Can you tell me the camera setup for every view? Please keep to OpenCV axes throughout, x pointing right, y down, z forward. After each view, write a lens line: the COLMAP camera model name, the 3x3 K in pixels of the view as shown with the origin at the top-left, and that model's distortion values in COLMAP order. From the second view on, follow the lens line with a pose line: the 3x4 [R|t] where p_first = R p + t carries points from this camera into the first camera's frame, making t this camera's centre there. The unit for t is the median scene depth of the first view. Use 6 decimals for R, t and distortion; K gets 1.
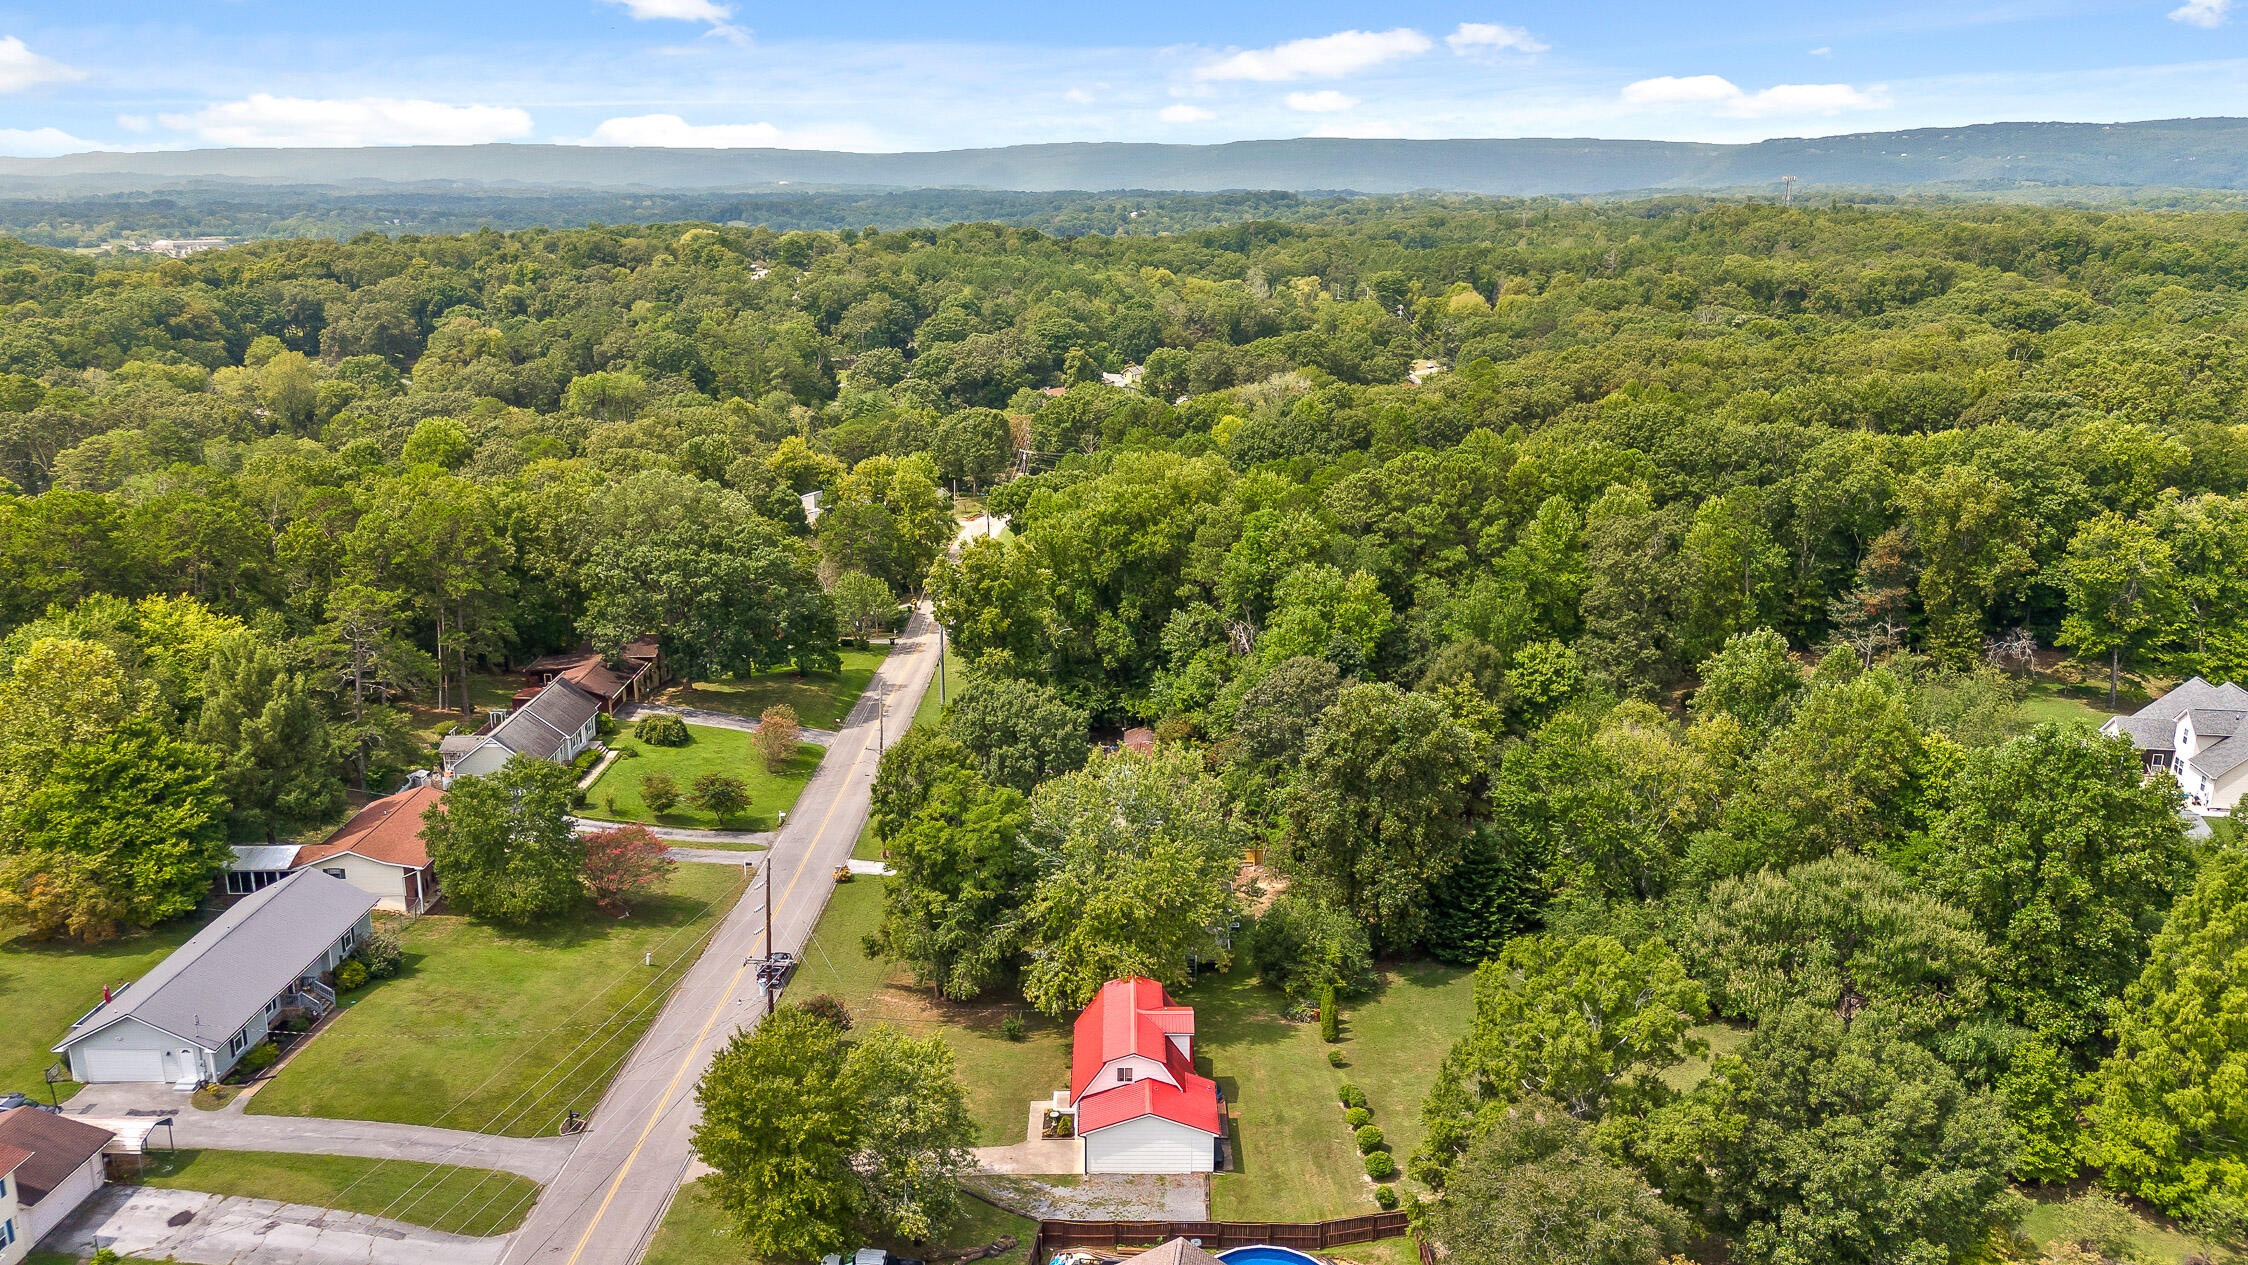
lens RADIAL K [[1654.2, 0, 1124.0], [0, 1654.2, 632.5], [0, 0, 1]] dist [0.080949, -0.081124]
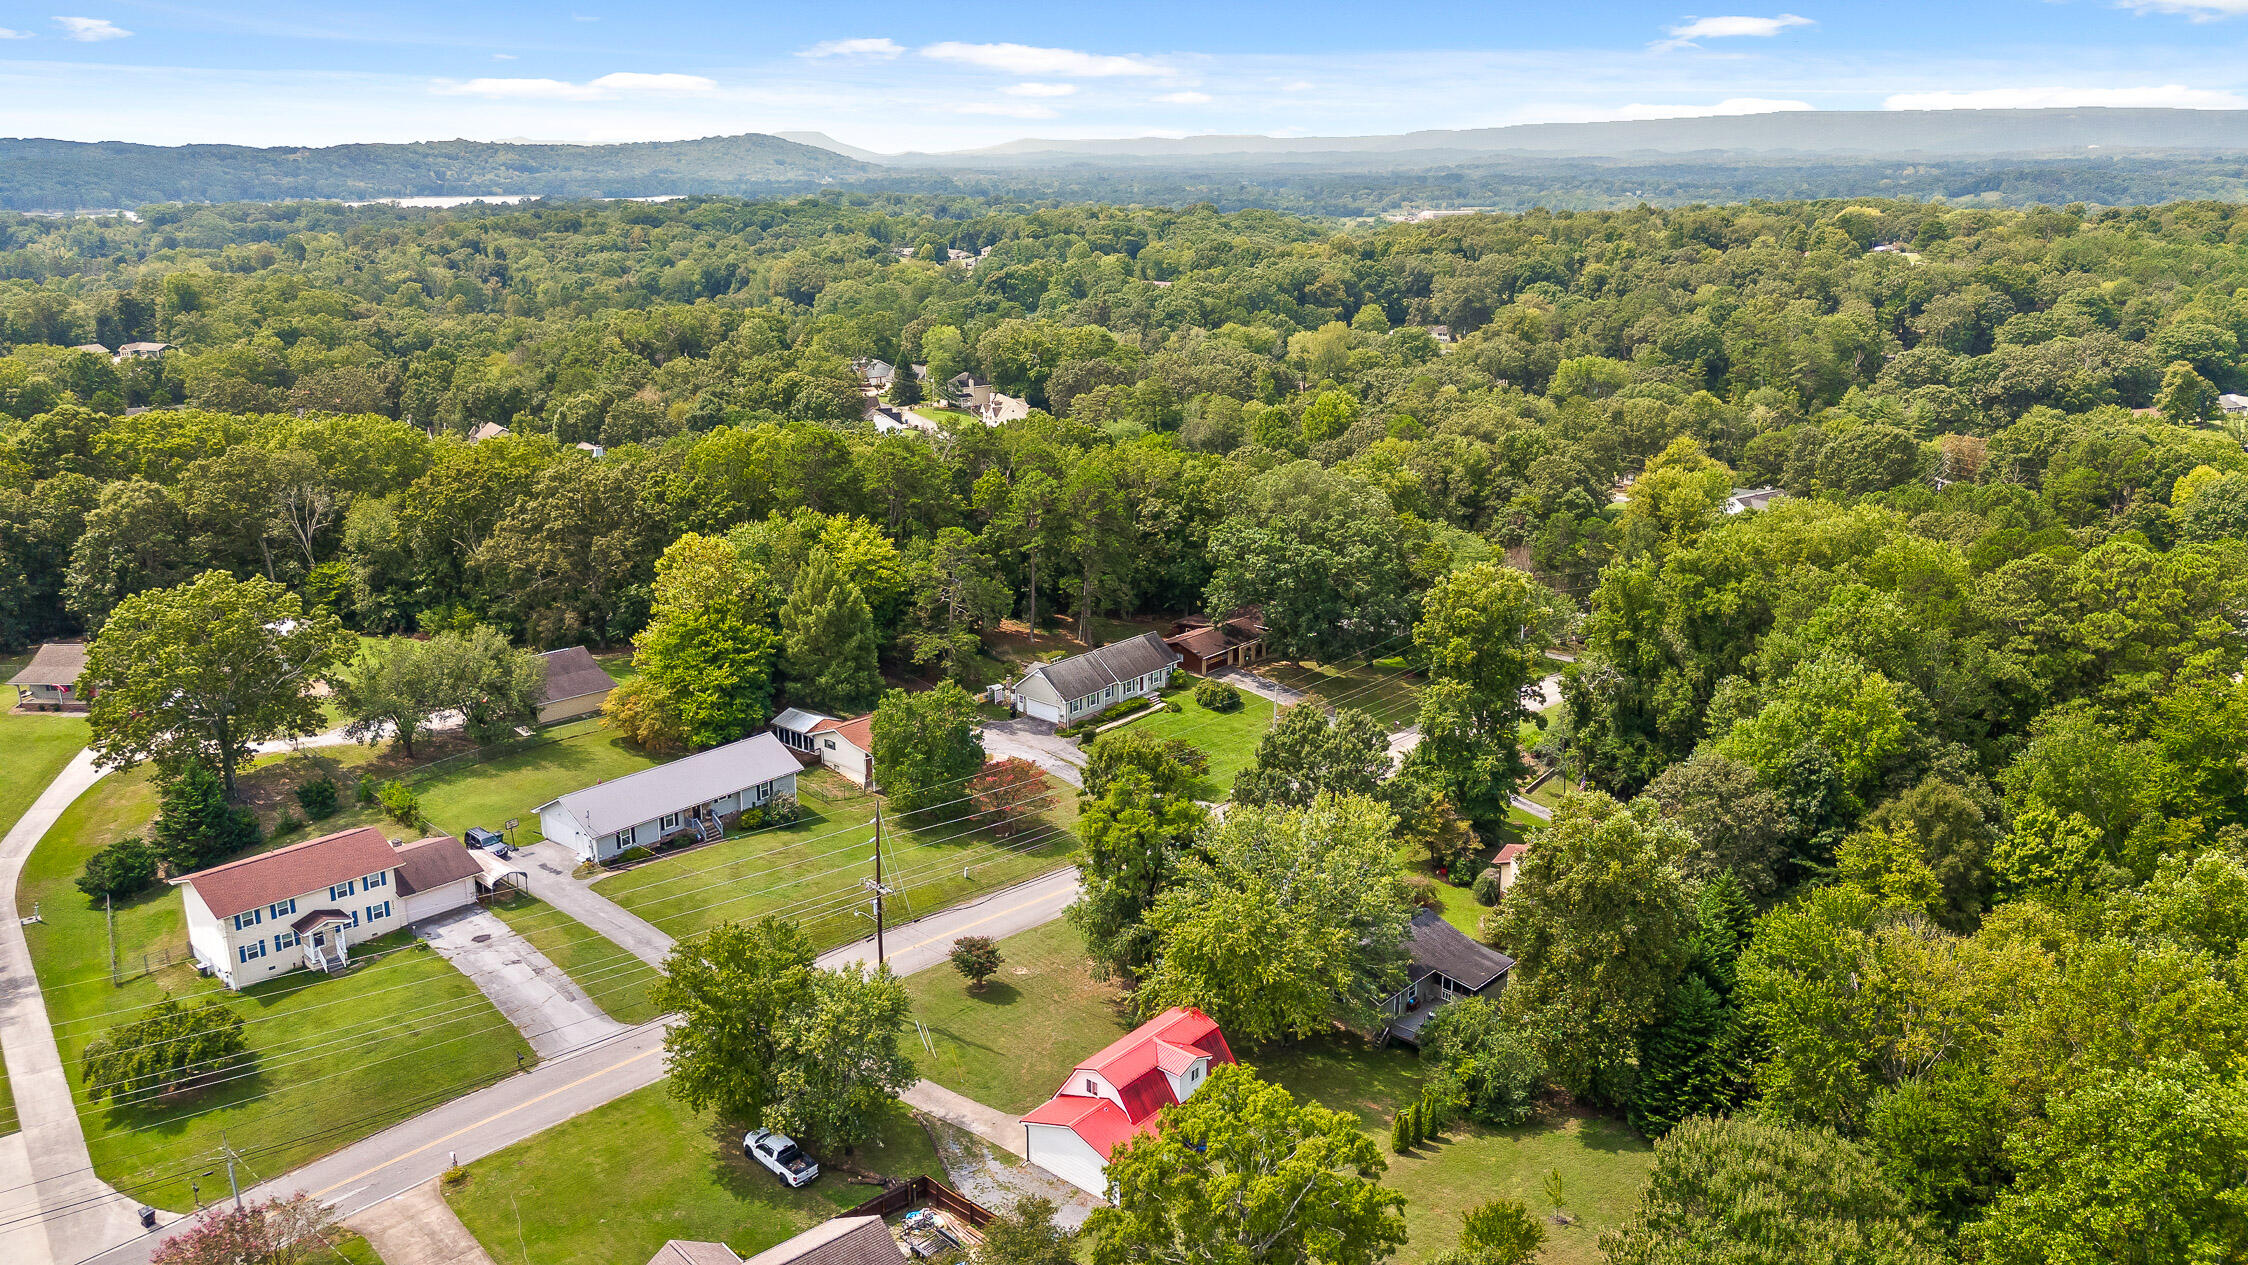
lens RADIAL K [[1654.2, 0, 1124.0], [0, 1654.2, 632.5], [0, 0, 1]] dist [0.080949, -0.081124]
pose [[0.758624, 0.176854, -0.627066, 0.332713], [-0.165622, 0.983185, 0.076923, -0.052511], [0.630126, 0.045500, 0.775158, 0.102876]]
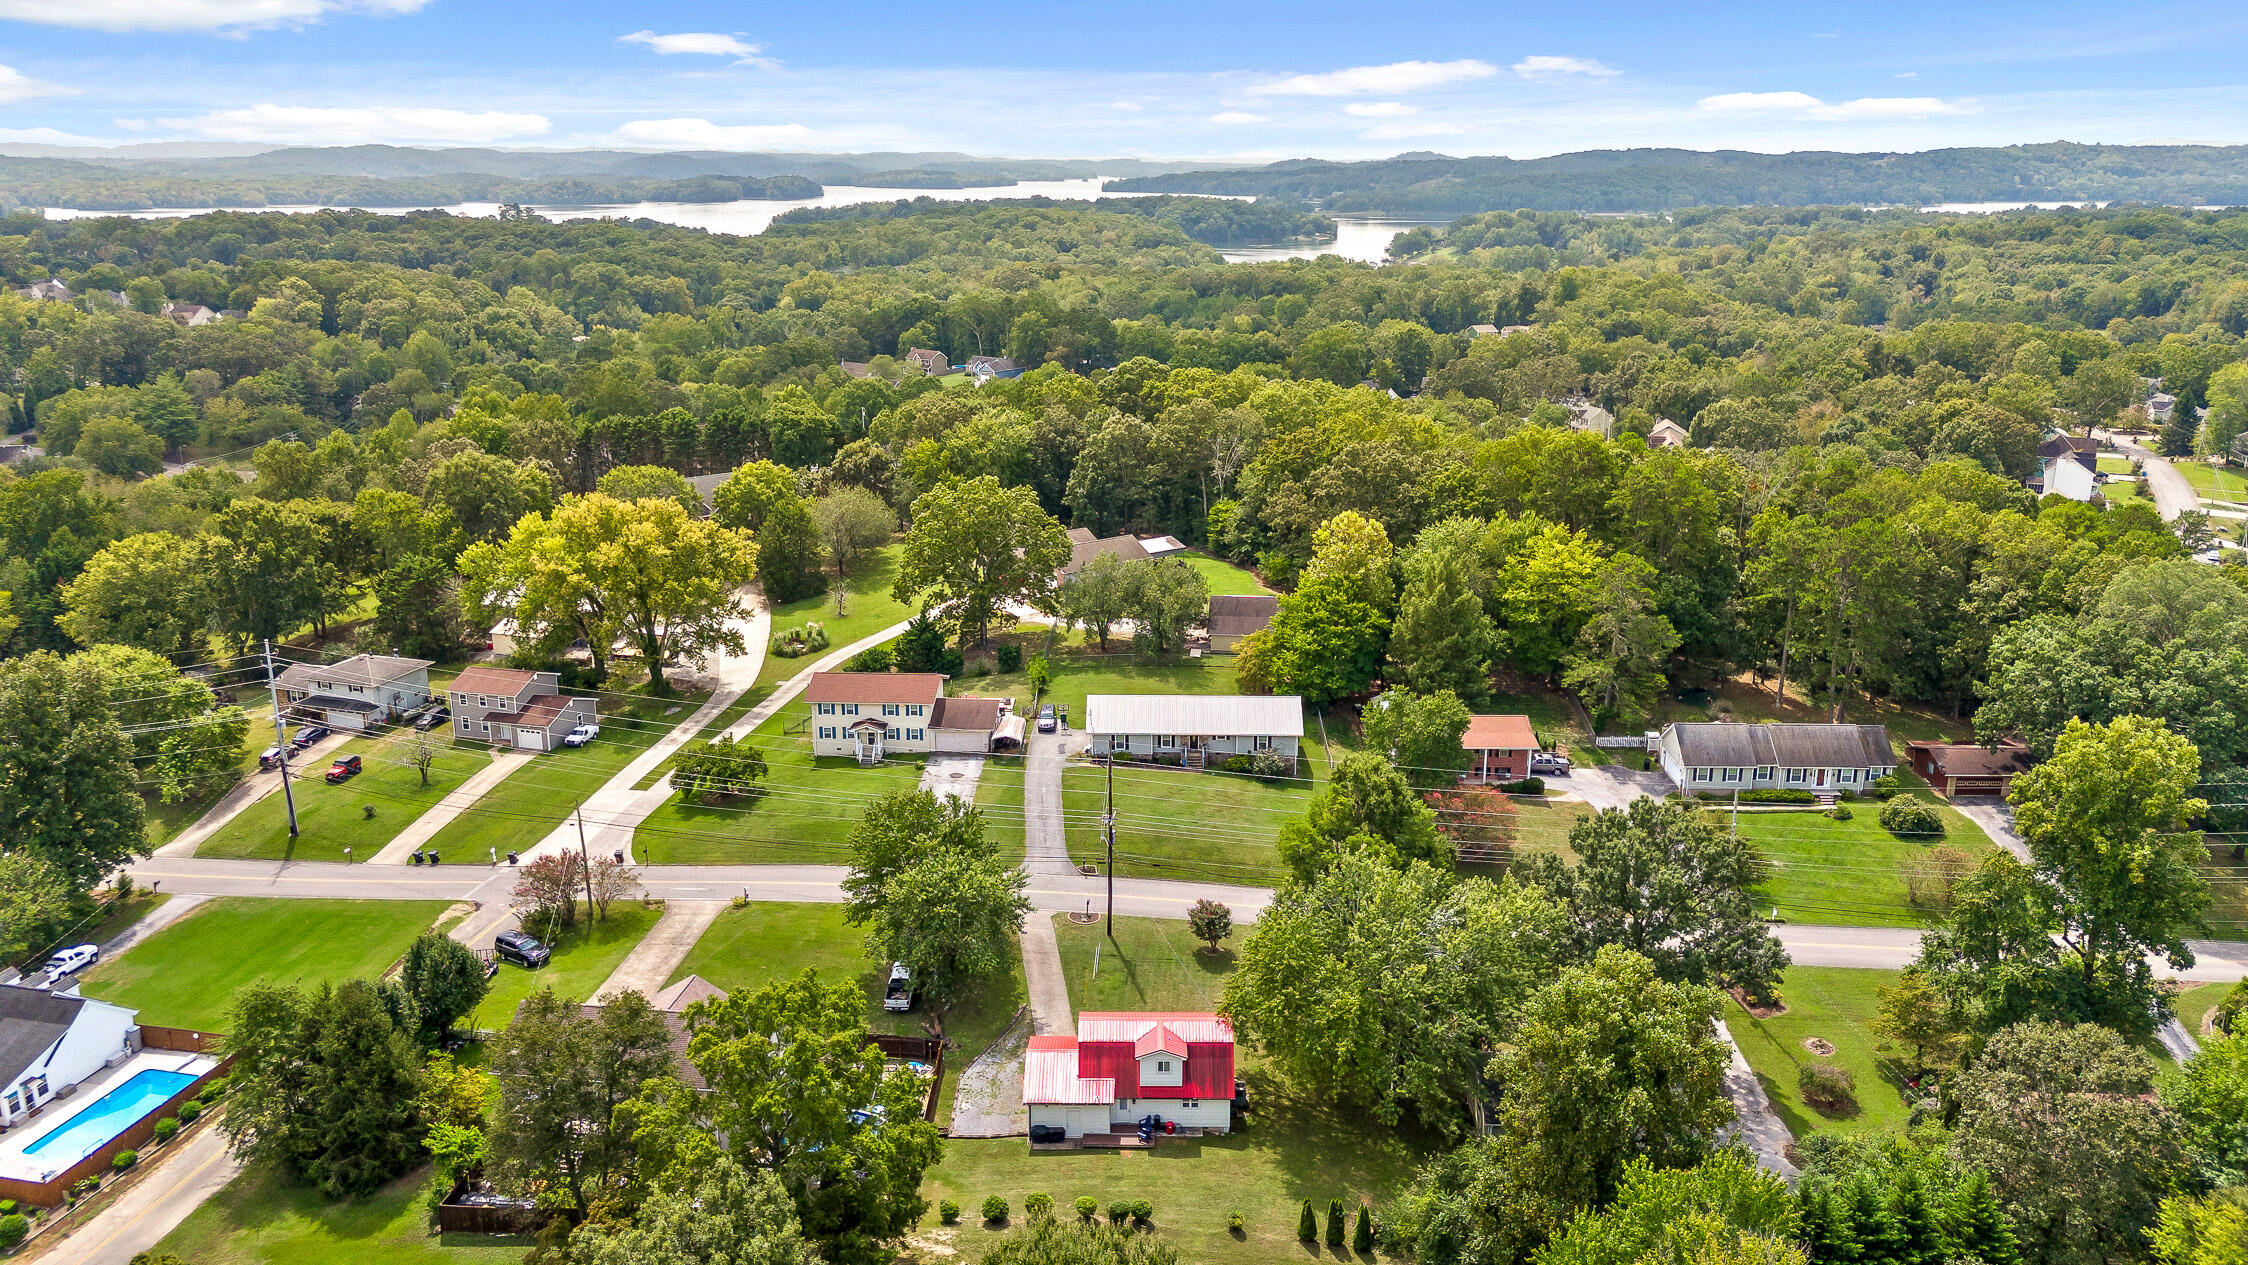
lens RADIAL K [[1654.2, 0, 1124.0], [0, 1654.2, 632.5], [0, 0, 1]] dist [0.080949, -0.081124]
pose [[-0.008630, 0.271269, -0.962465, 0.537318], [-0.259249, 0.928984, 0.264157, -0.153363], [0.965772, 0.251798, 0.062309, 0.476069]]
